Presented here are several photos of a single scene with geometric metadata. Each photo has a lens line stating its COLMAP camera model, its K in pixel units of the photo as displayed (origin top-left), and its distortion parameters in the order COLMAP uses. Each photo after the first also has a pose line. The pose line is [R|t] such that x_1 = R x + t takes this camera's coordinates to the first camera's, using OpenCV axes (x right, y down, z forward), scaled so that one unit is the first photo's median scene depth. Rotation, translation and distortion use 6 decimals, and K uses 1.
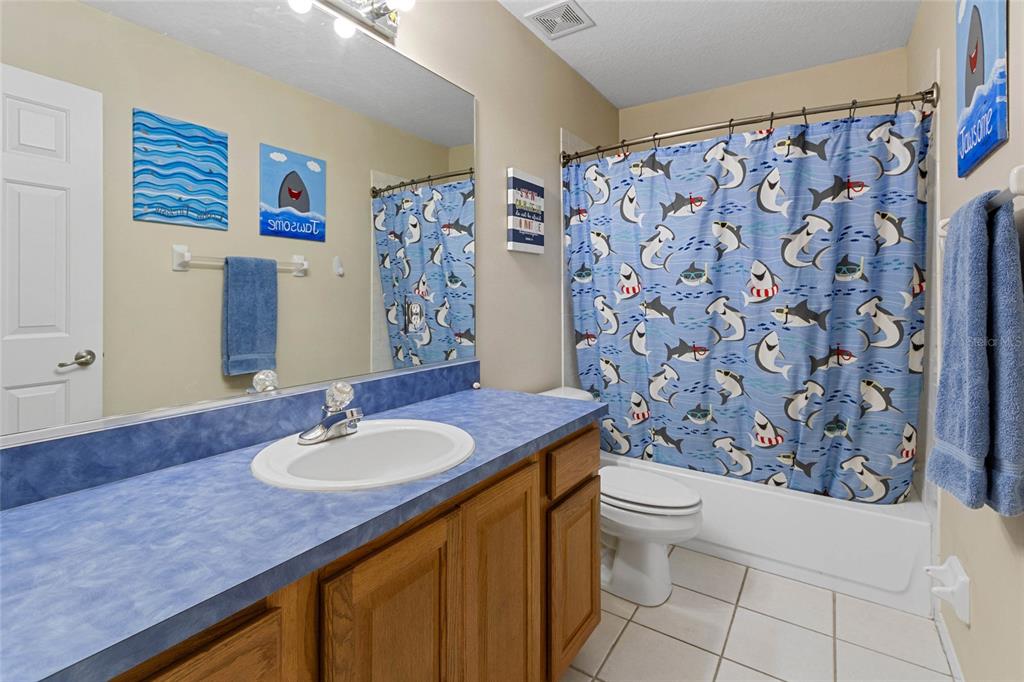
lens RADIAL K [[495.0, 0, 508.9], [0, 495.0, 293.1], [0, 0, 1]] dist [-0.000597, -0.001295]
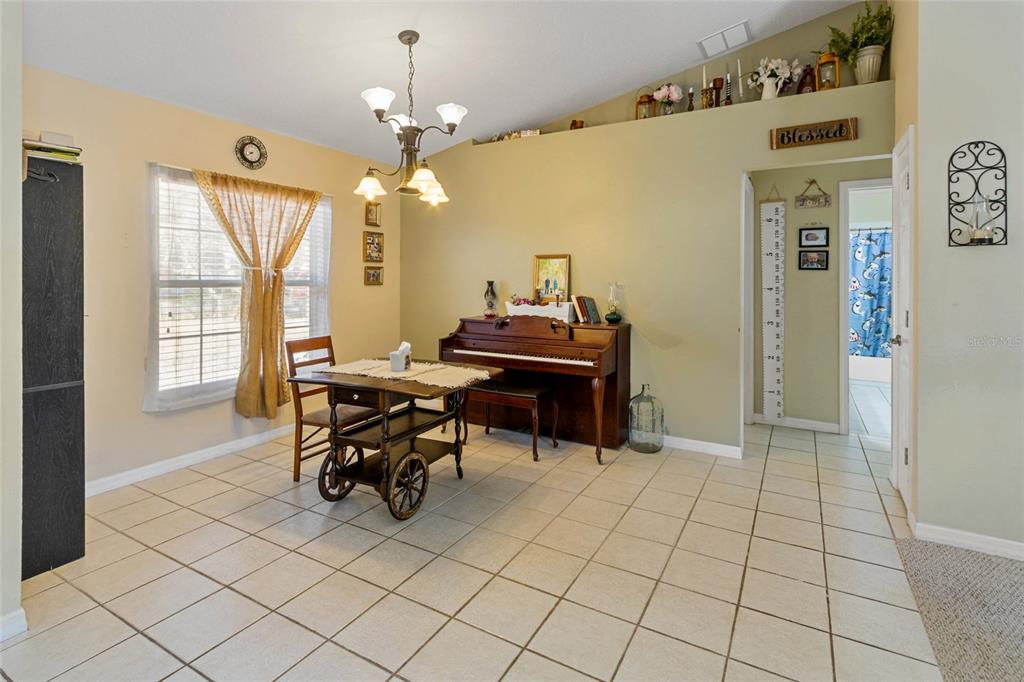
lens RADIAL K [[495.0, 0, 532.5], [0, 495.0, 280.3], [0, 0, 1]] dist [-0.000597, -0.001295]
pose [[0.997682, 0.001386, 0.068041, -1.686676], [-0.001585, 0.999995, 0.002861, -0.049978], [-0.068036, -0.002962, 0.997678, -1.903887]]
